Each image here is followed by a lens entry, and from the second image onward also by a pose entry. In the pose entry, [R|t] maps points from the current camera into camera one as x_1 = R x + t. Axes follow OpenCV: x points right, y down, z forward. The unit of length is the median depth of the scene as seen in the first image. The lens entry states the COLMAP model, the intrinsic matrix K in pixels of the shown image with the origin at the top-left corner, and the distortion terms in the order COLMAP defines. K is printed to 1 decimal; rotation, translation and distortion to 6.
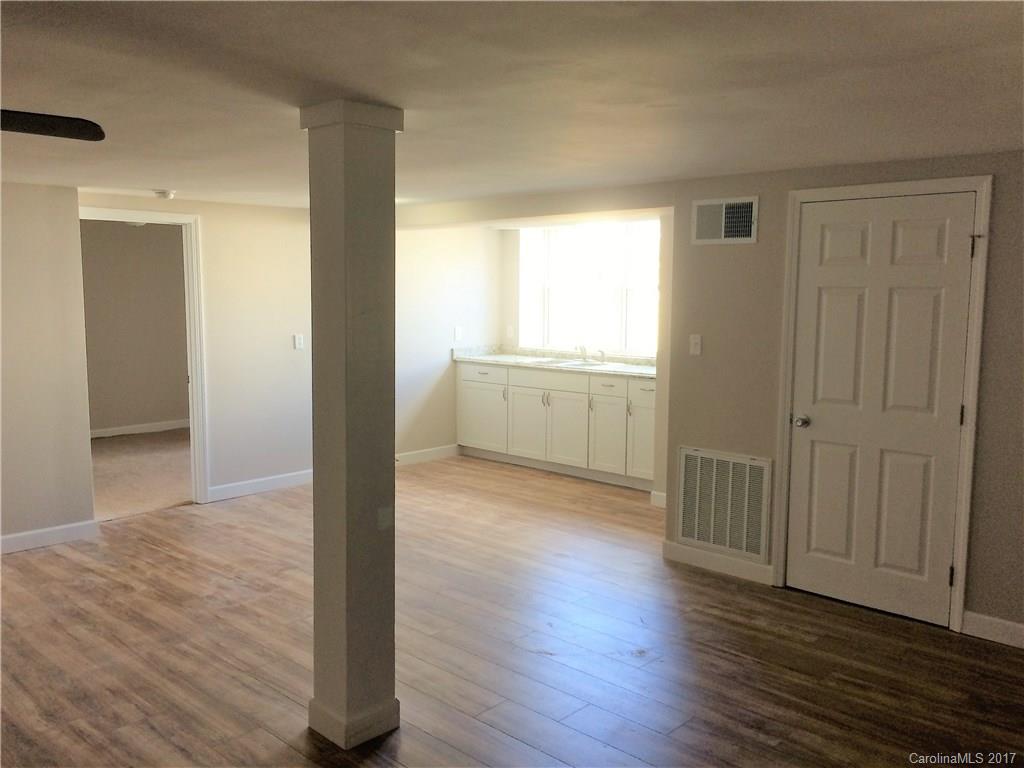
lens RADIAL K [[865.2, 0, 512.0], [0, 865.2, 384.0], [0, 0, 1]] dist [0.073006, -0.105389]
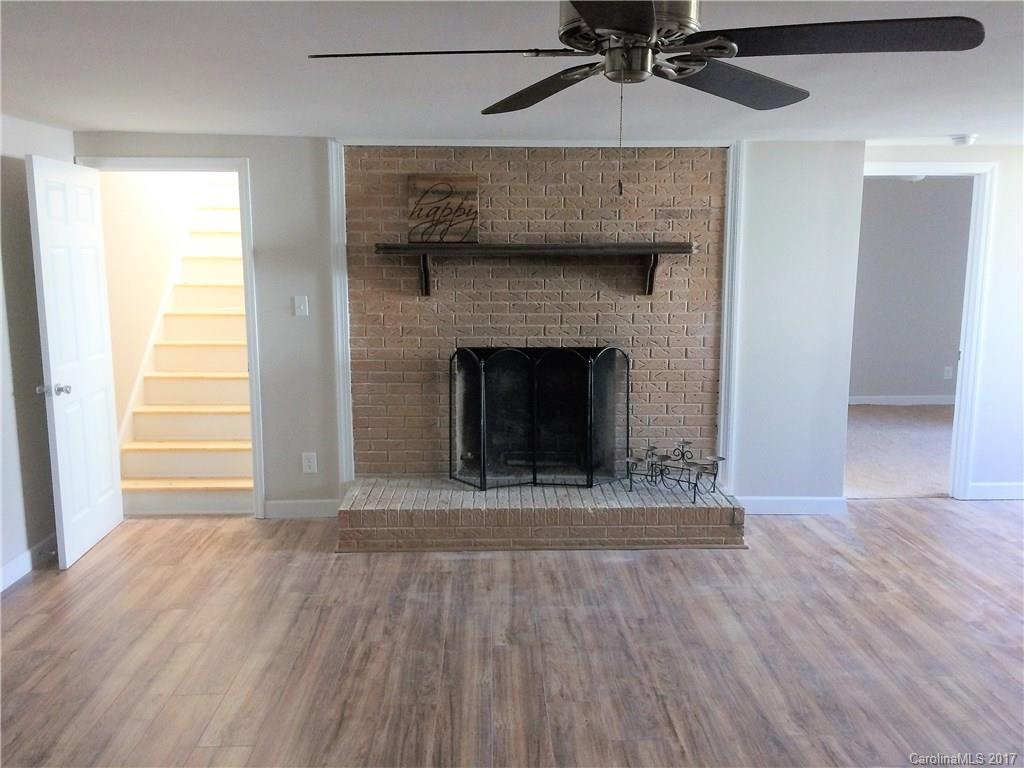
lens RADIAL K [[868.7, 0, 512.0], [0, 868.7, 384.0], [0, 0, 1]] dist [0.066589, -0.095699]
pose [[0.701628, 0.107960, -0.704317, -0.088785], [-0.077696, 0.994153, 0.074987, -0.010974], [0.708295, 0.002110, 0.705914, 0.093433]]
